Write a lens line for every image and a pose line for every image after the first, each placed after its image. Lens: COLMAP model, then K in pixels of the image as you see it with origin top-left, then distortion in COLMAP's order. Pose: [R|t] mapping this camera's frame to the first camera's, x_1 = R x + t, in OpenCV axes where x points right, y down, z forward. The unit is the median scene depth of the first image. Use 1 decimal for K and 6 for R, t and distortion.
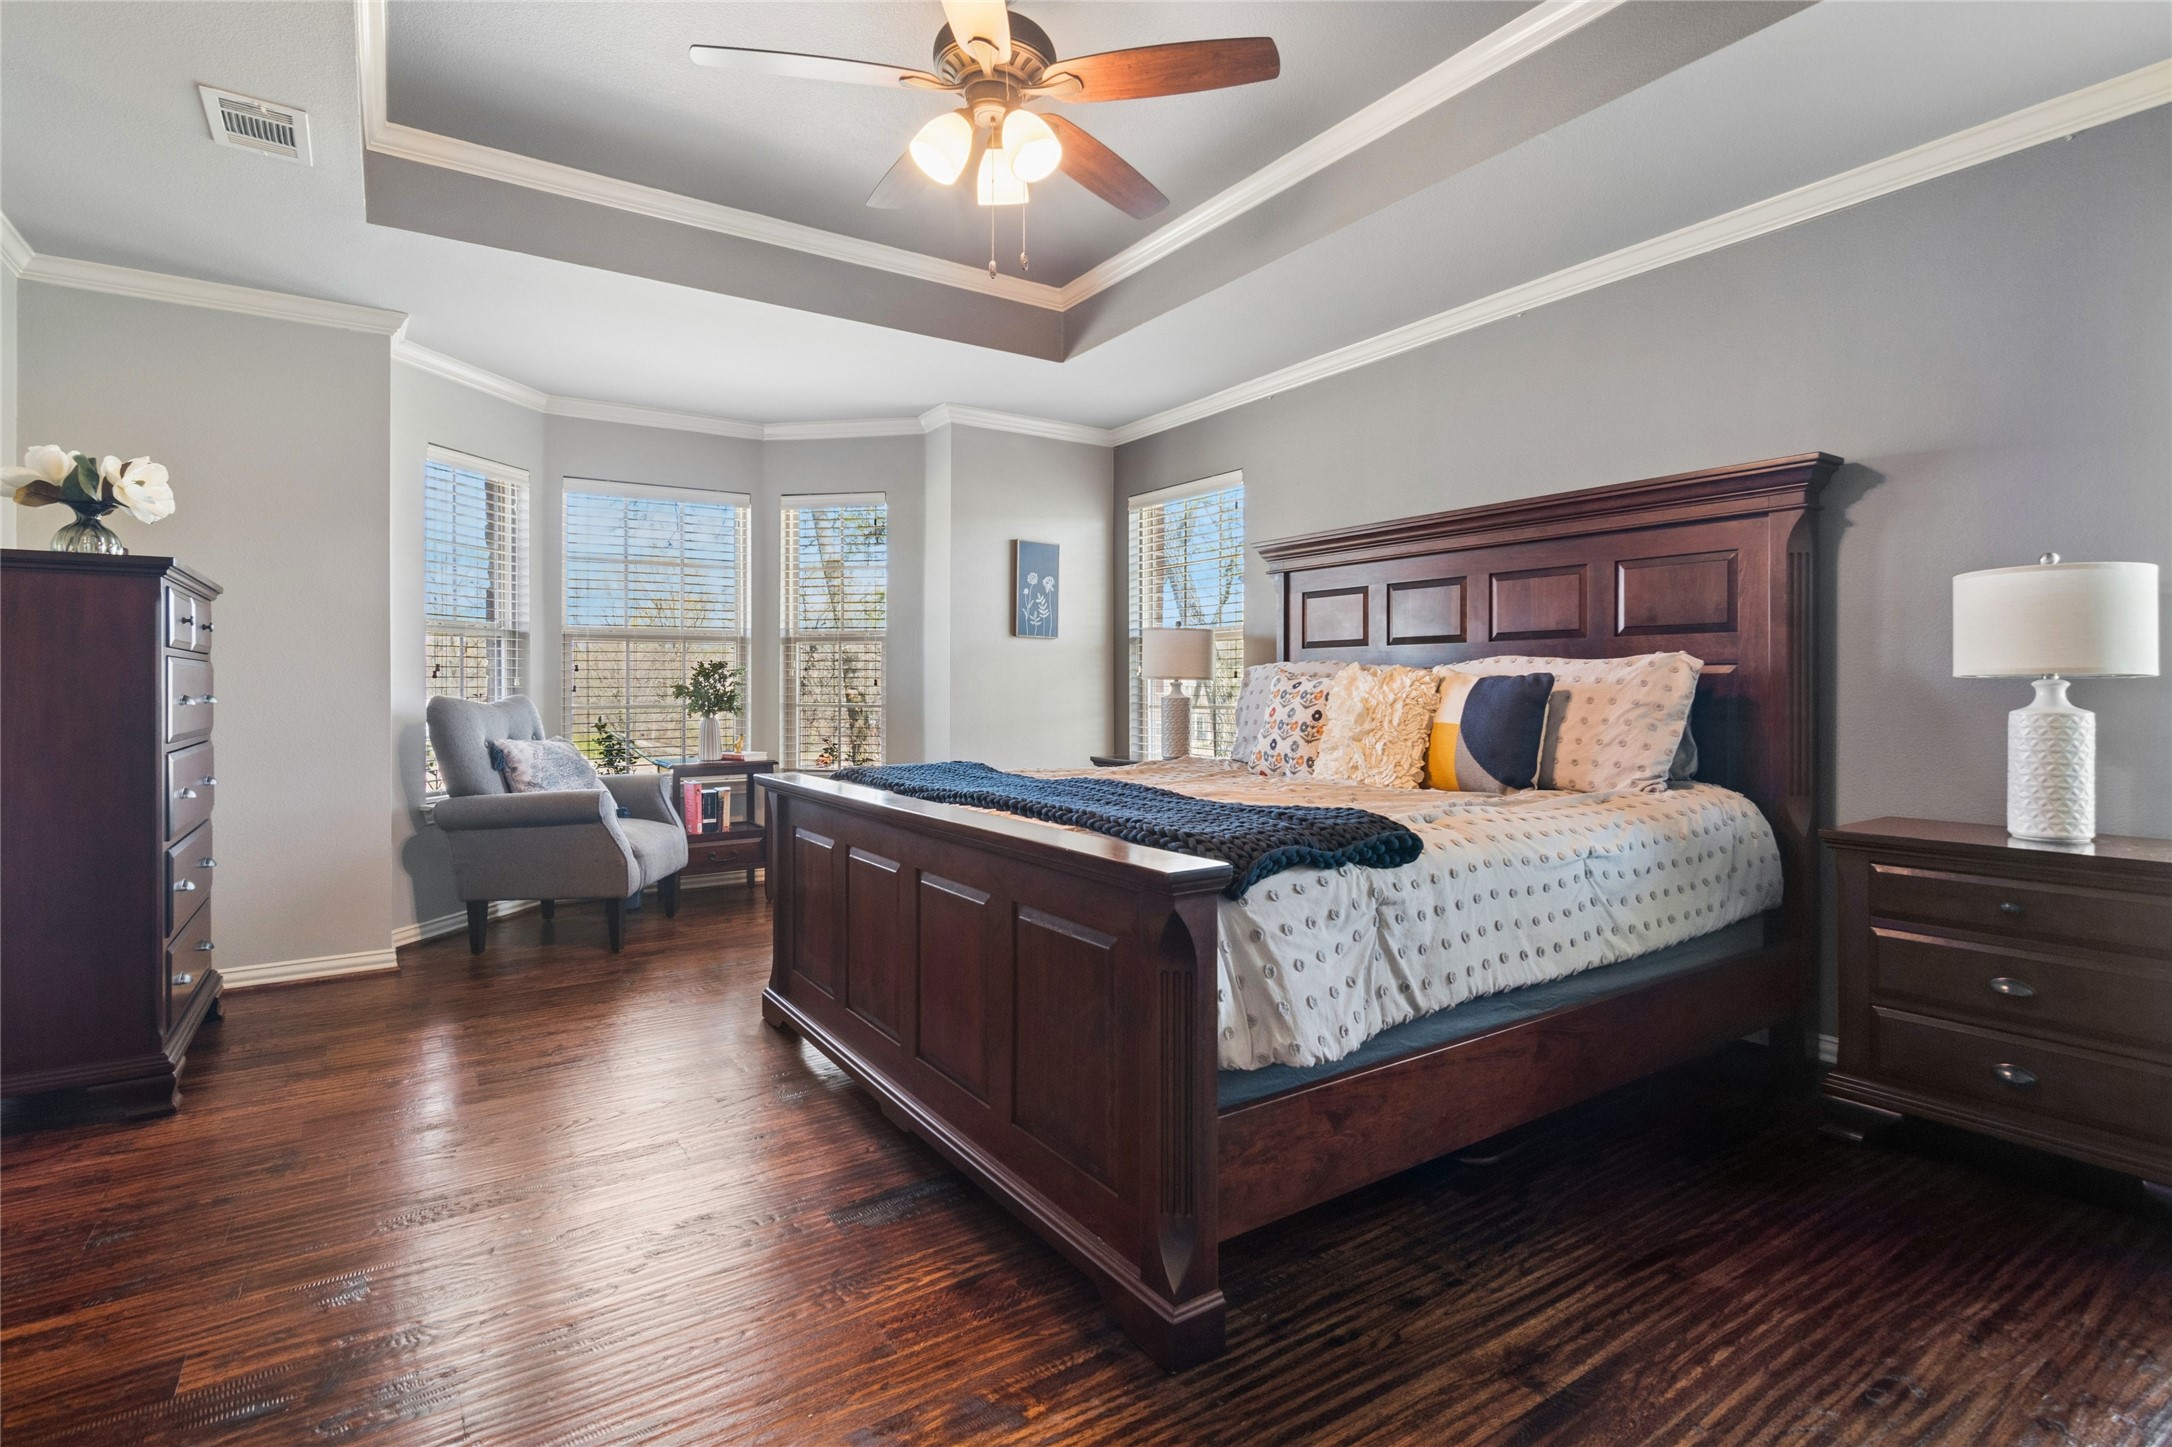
lens RADIAL K [[1049.4, 0, 1090.1], [0, 1049.4, 706.9], [0, 0, 1]] dist [-0.002435, 0.000371]
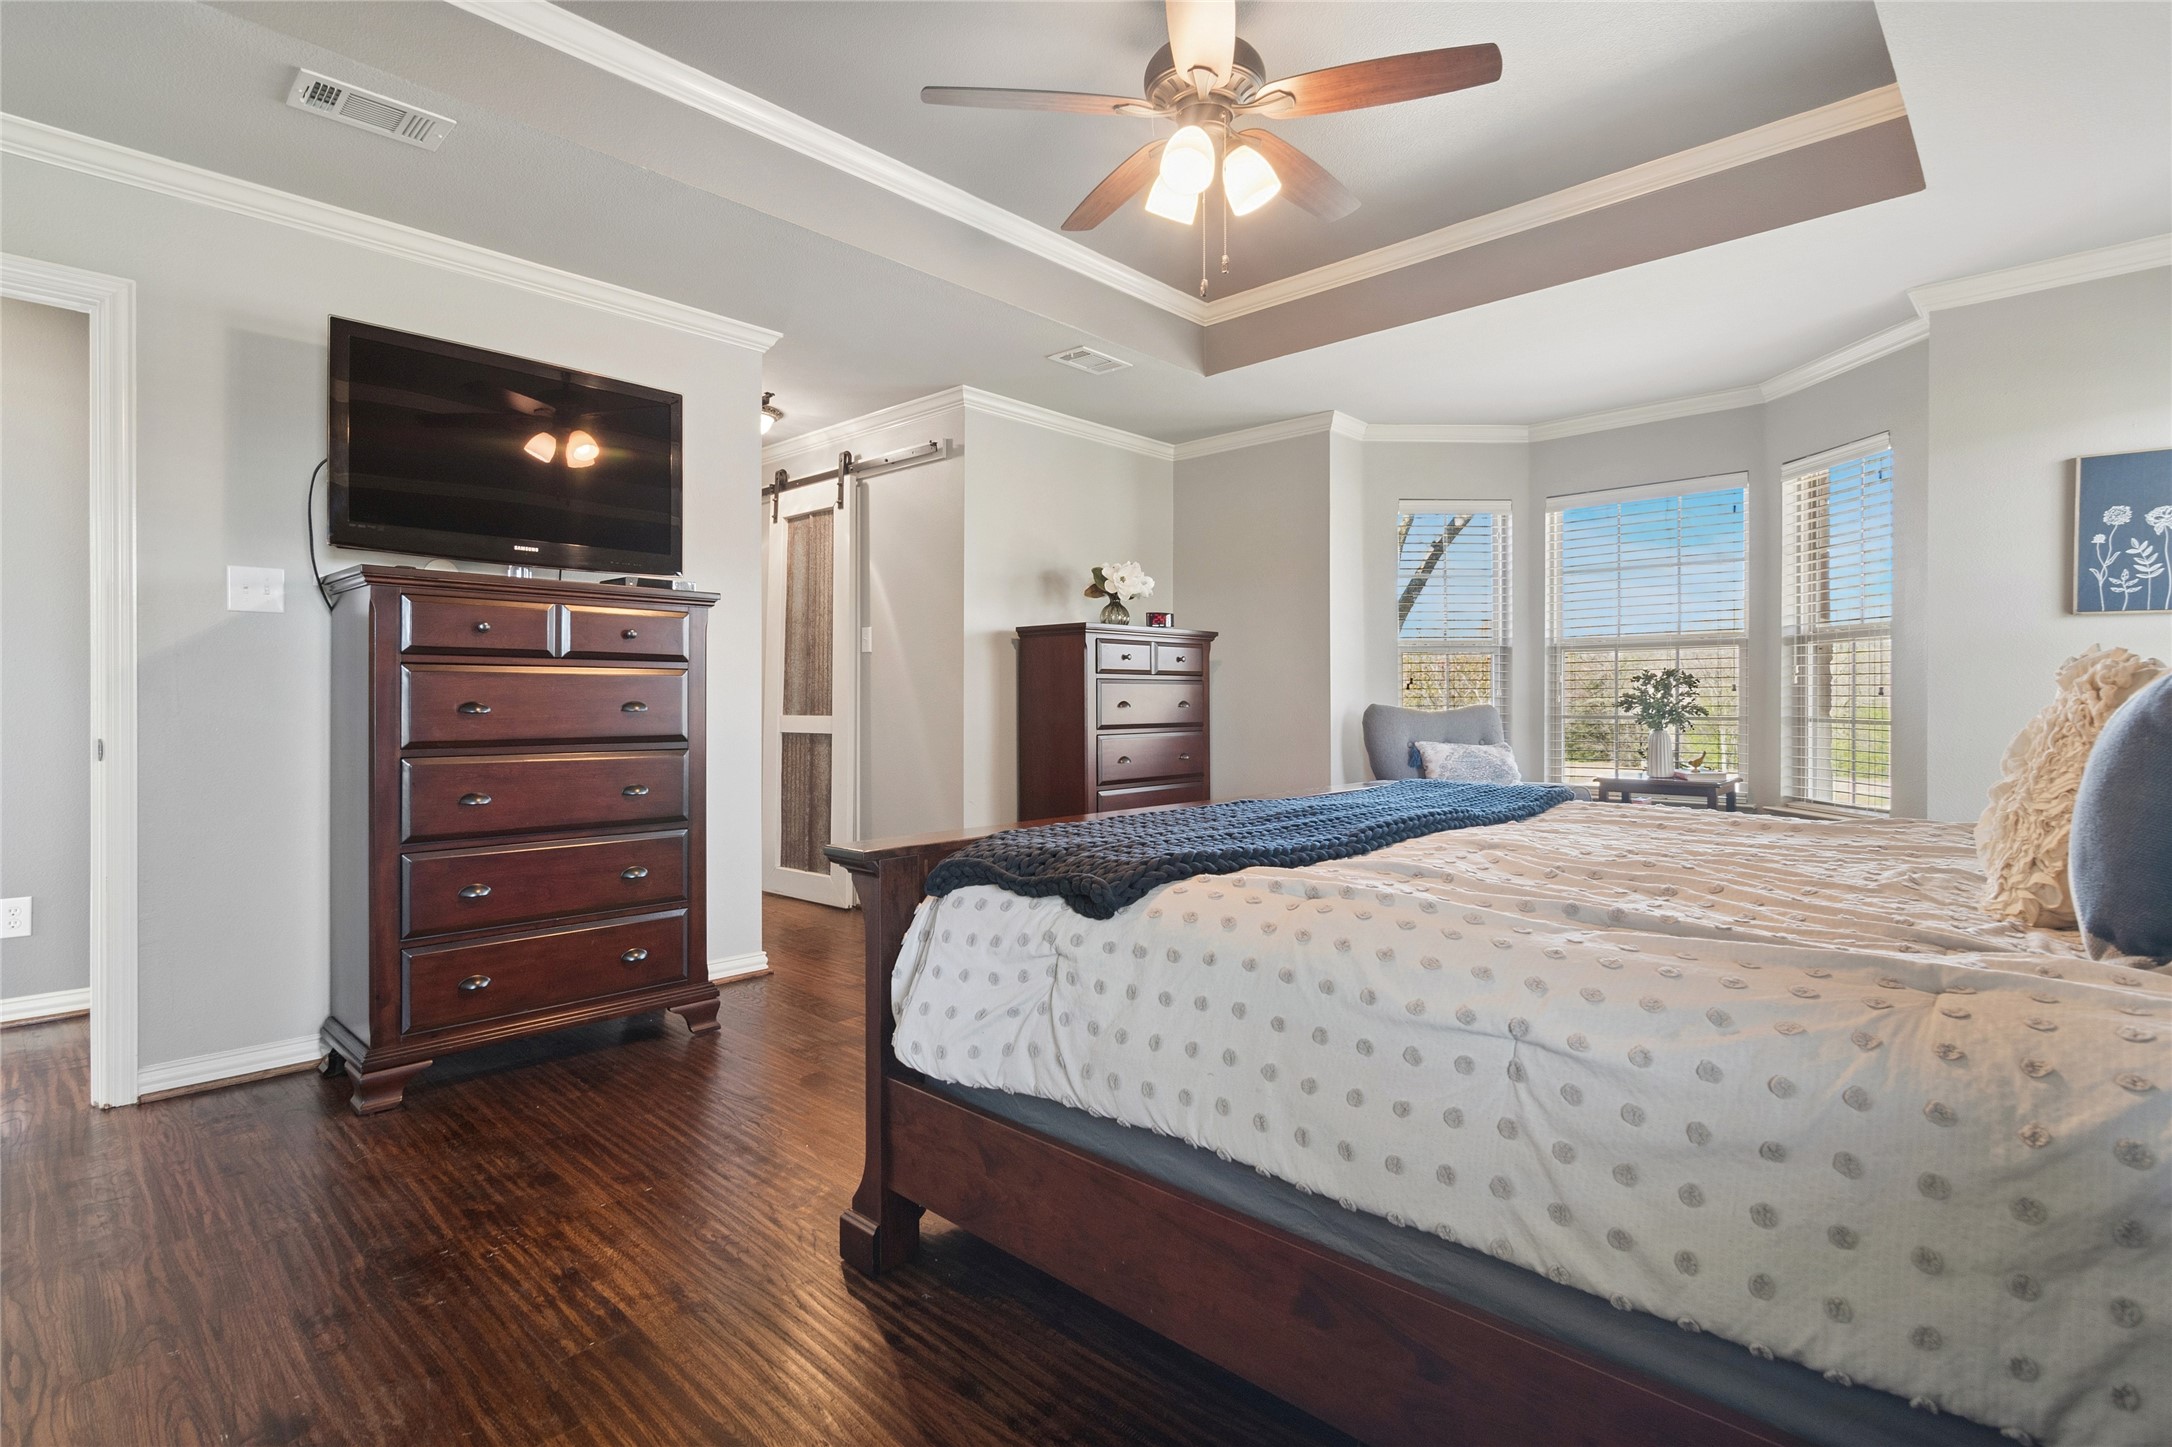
lens RADIAL K [[1049.4, 0, 1088.8], [0, 1049.4, 708.3], [0, 0, 1]] dist [-0.002435, 0.000371]
pose [[0.219358, 0.010199, -0.975591, 0.525357], [-0.018510, 0.999809, 0.006290, -0.007490], [0.975469, 0.016679, 0.219505, 0.395835]]
